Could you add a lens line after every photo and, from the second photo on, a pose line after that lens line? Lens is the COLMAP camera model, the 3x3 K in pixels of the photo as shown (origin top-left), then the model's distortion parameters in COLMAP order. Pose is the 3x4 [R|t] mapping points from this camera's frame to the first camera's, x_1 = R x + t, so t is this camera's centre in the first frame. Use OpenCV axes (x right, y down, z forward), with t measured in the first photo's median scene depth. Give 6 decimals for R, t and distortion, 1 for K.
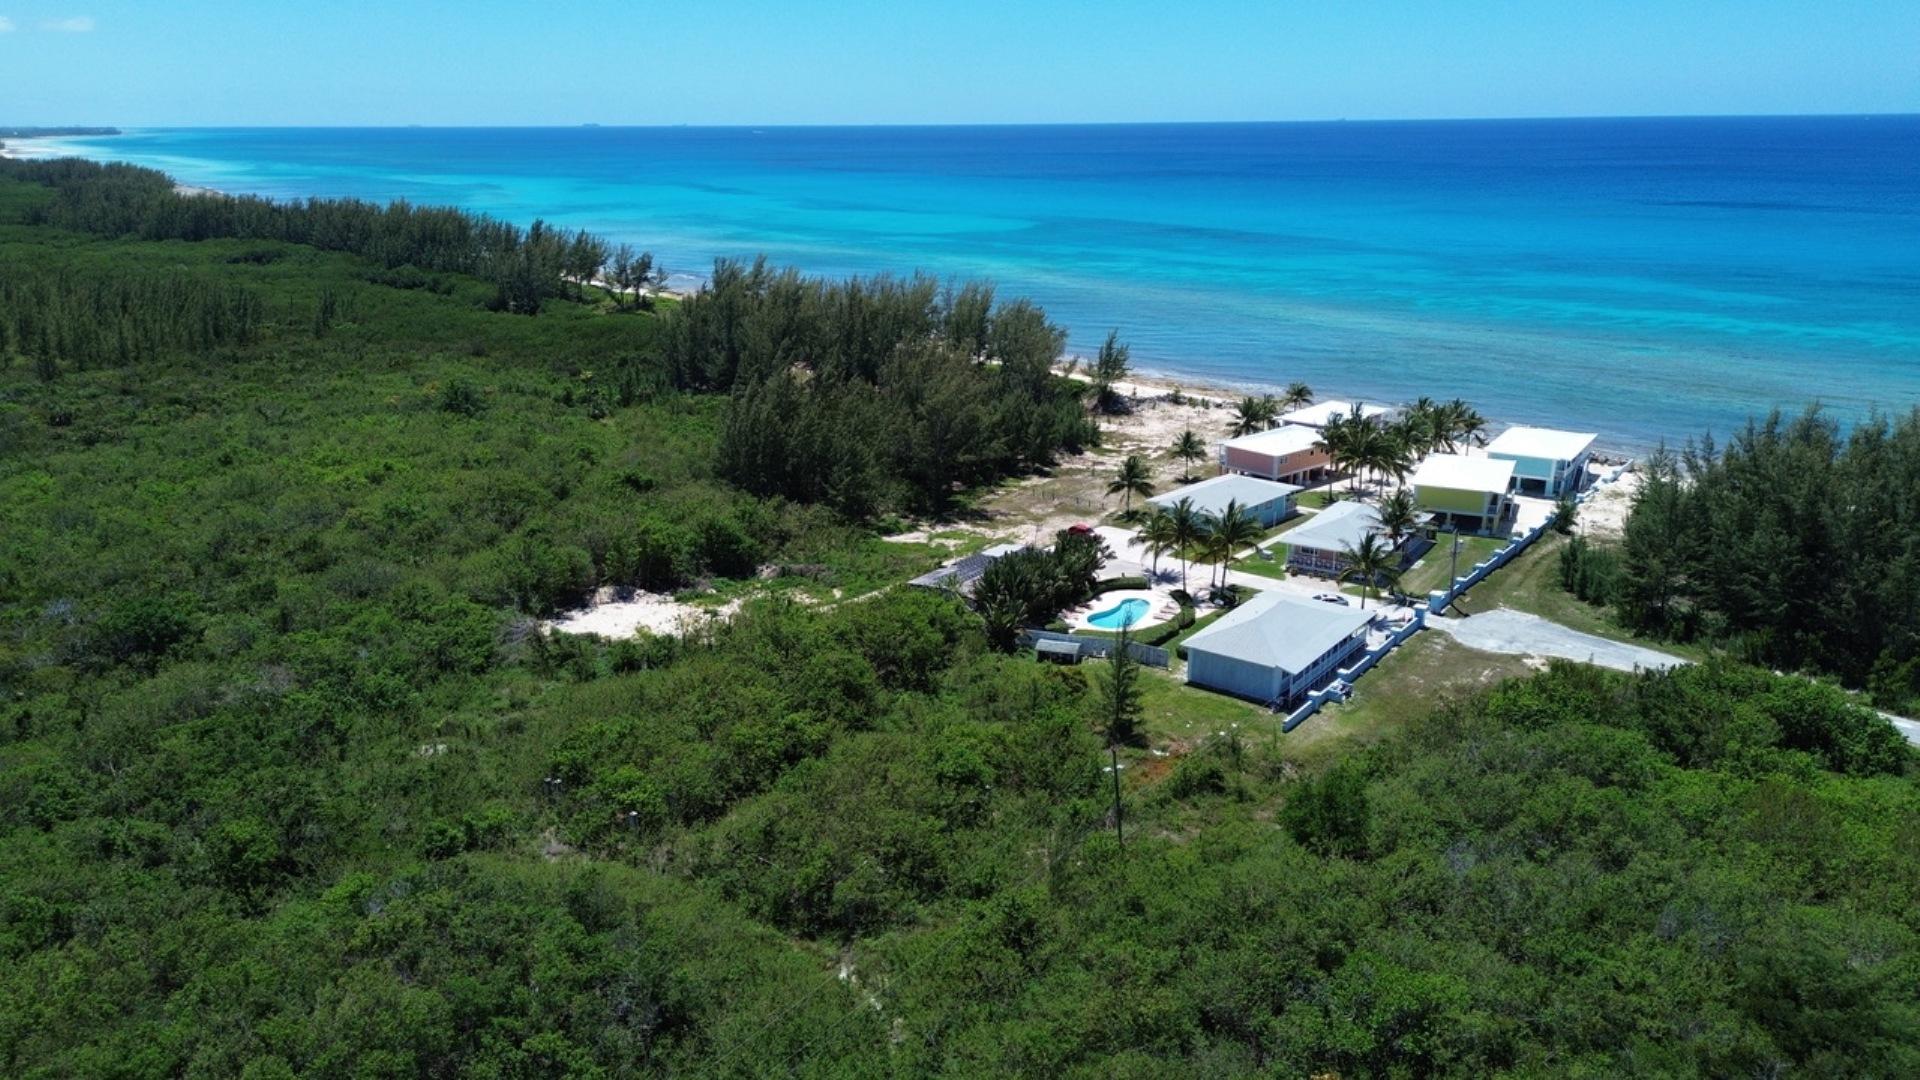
lens RADIAL K [[1353.7, 0, 960.0], [0, 1353.7, 540.0], [0, 0, 1]] dist [0.074444, -0.093345]
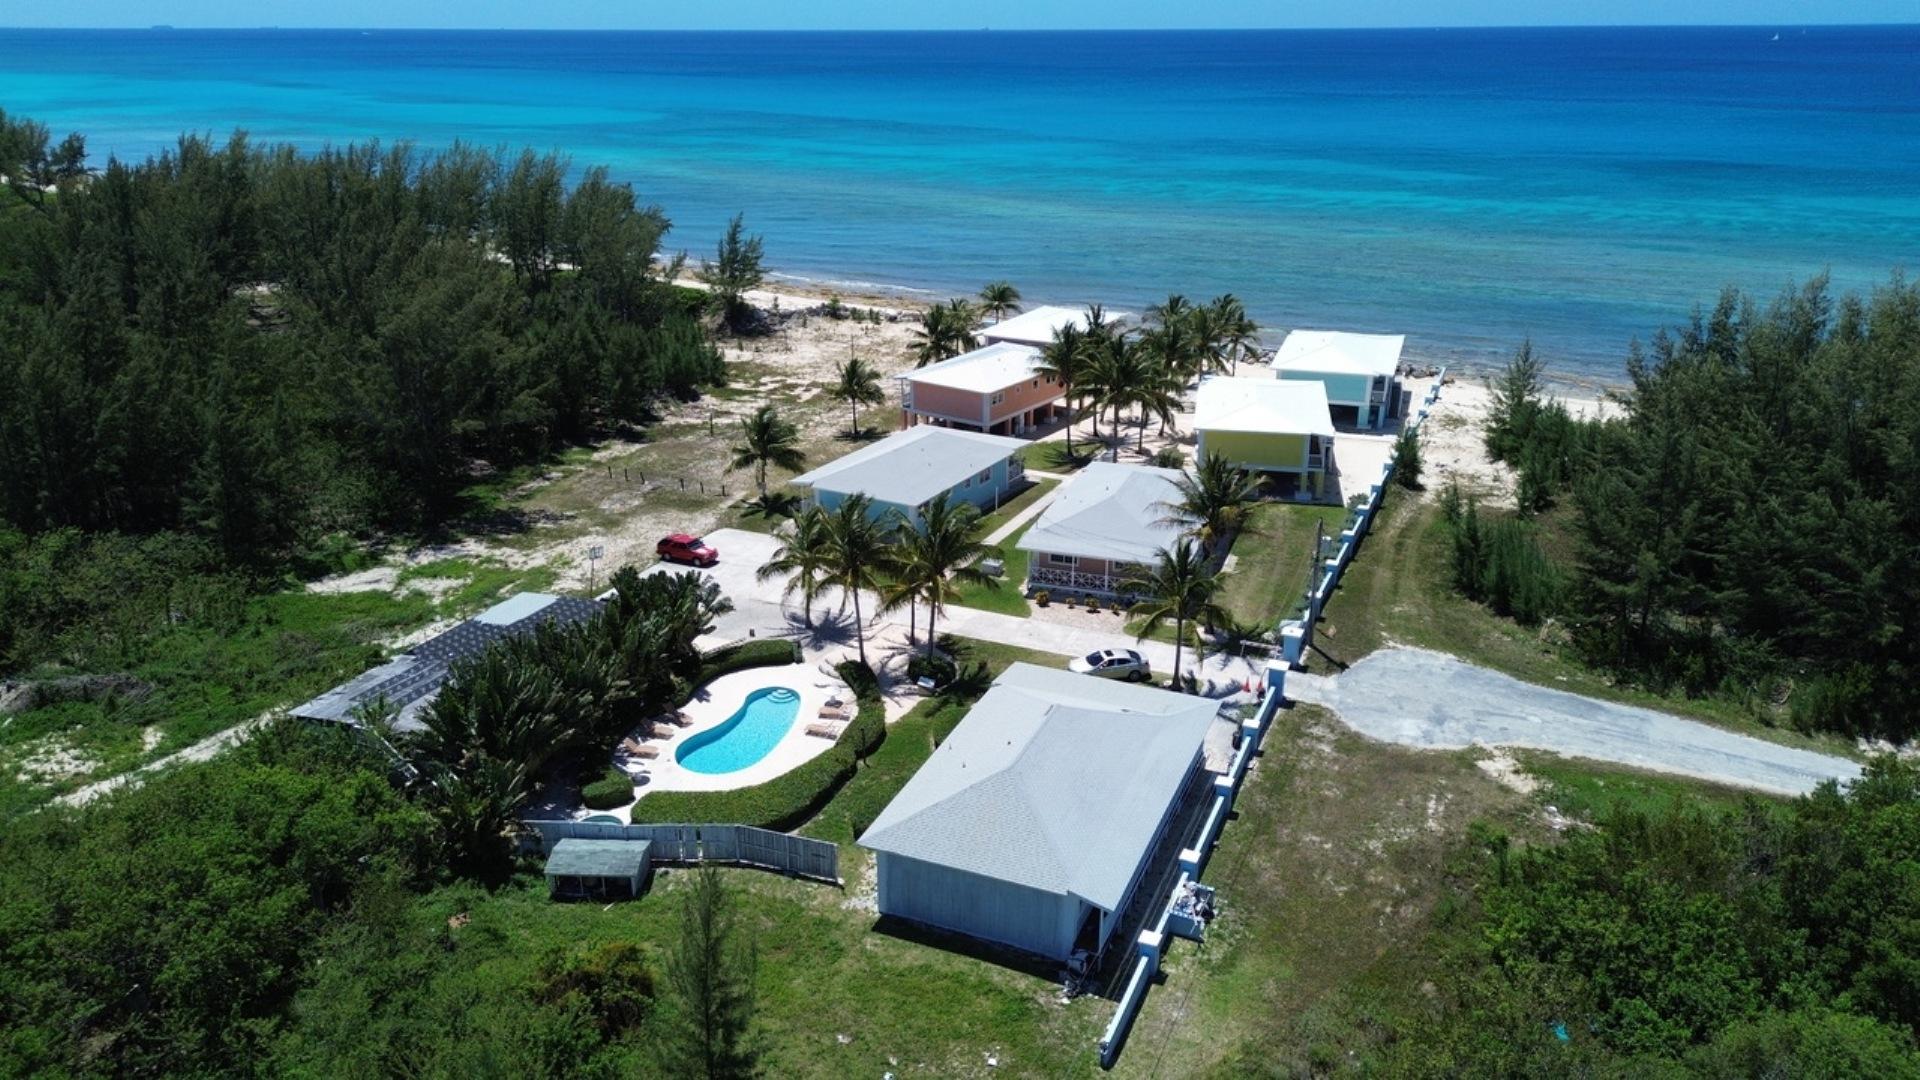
lens RADIAL K [[1353.7, 0, 960.0], [0, 1353.7, 540.0], [0, 0, 1]] dist [0.074444, -0.093345]
pose [[0.970468, -0.078484, 0.228107, 0.073385], [0.064631, 0.995618, 0.067588, -0.040435], [-0.232412, -0.050849, 0.971287, 0.409218]]
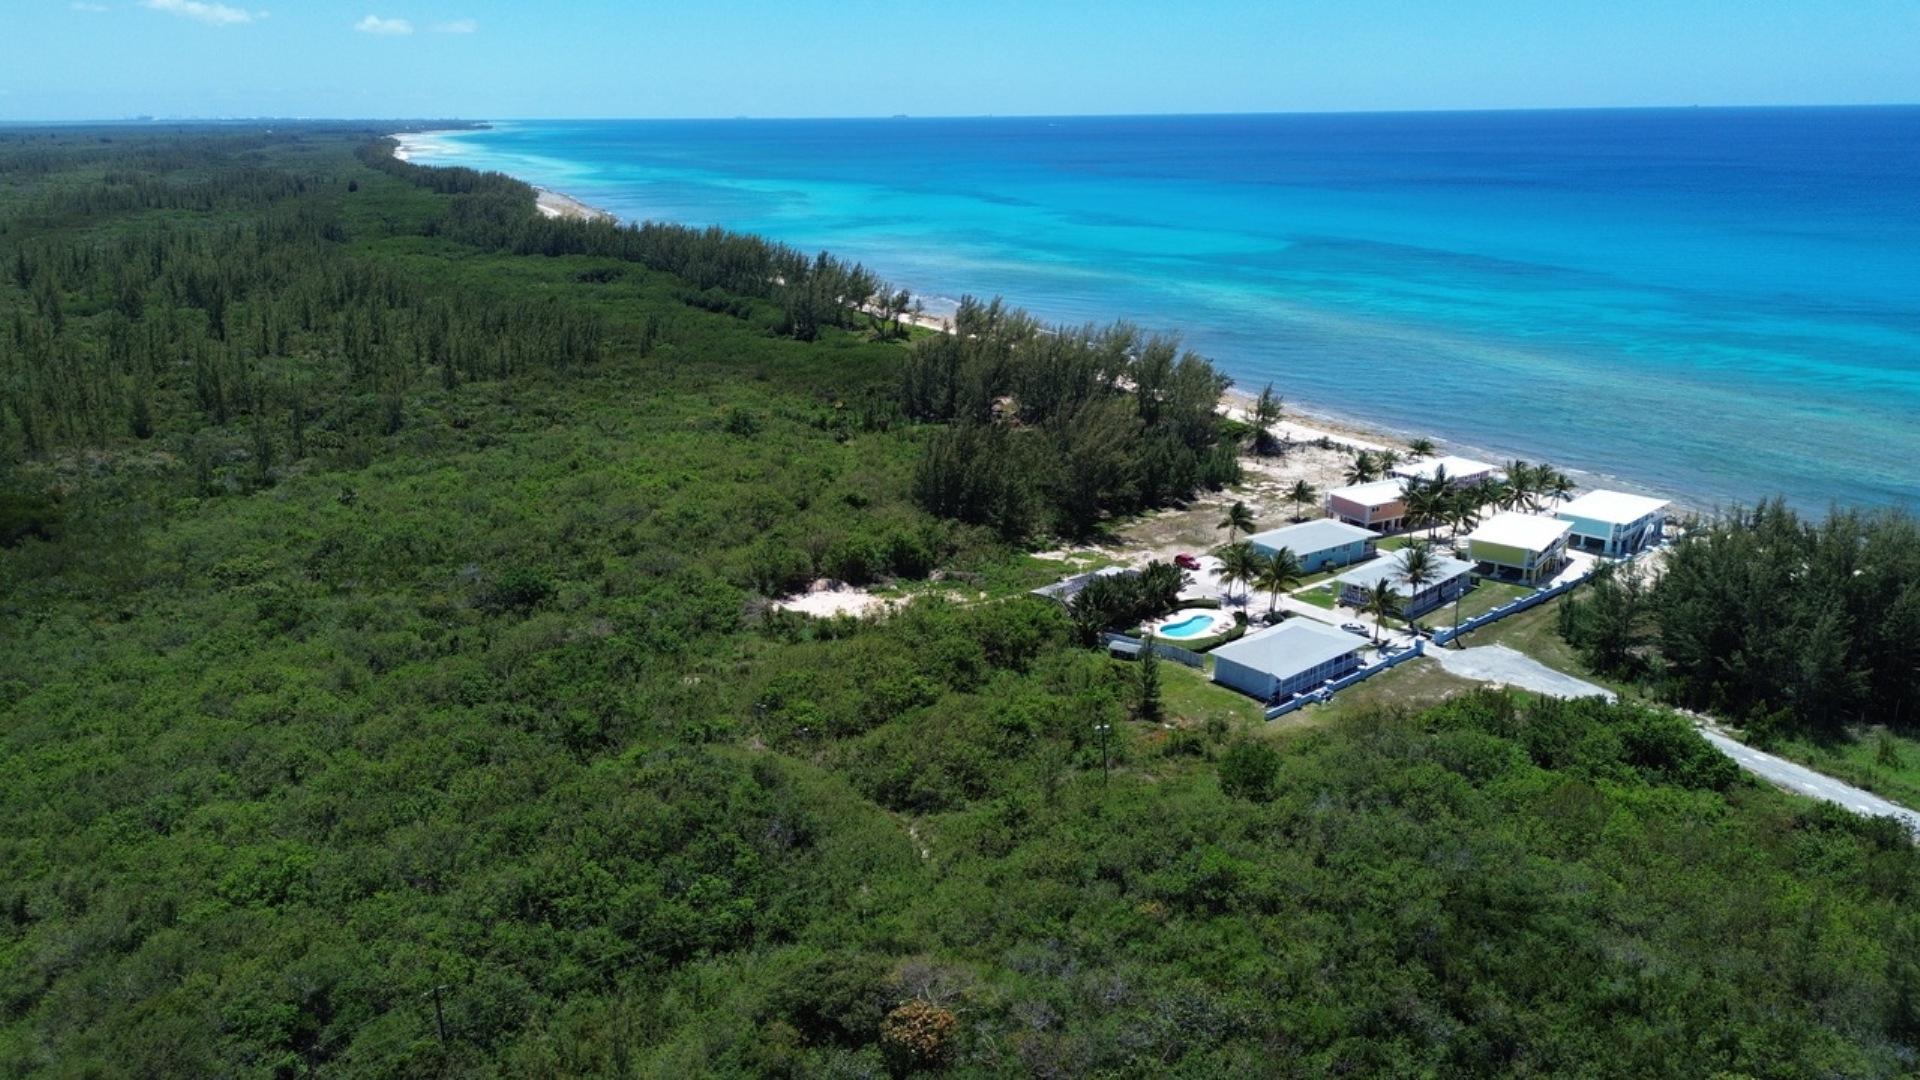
lens RADIAL K [[1353.7, 0, 960.0], [0, 1353.7, 540.0], [0, 0, 1]] dist [0.074444, -0.093345]
pose [[0.977501, 0.061902, -0.201645, 0.138911], [-0.060313, 0.998081, 0.014017, -0.029660], [0.202125, -0.001539, 0.979358, -0.291786]]
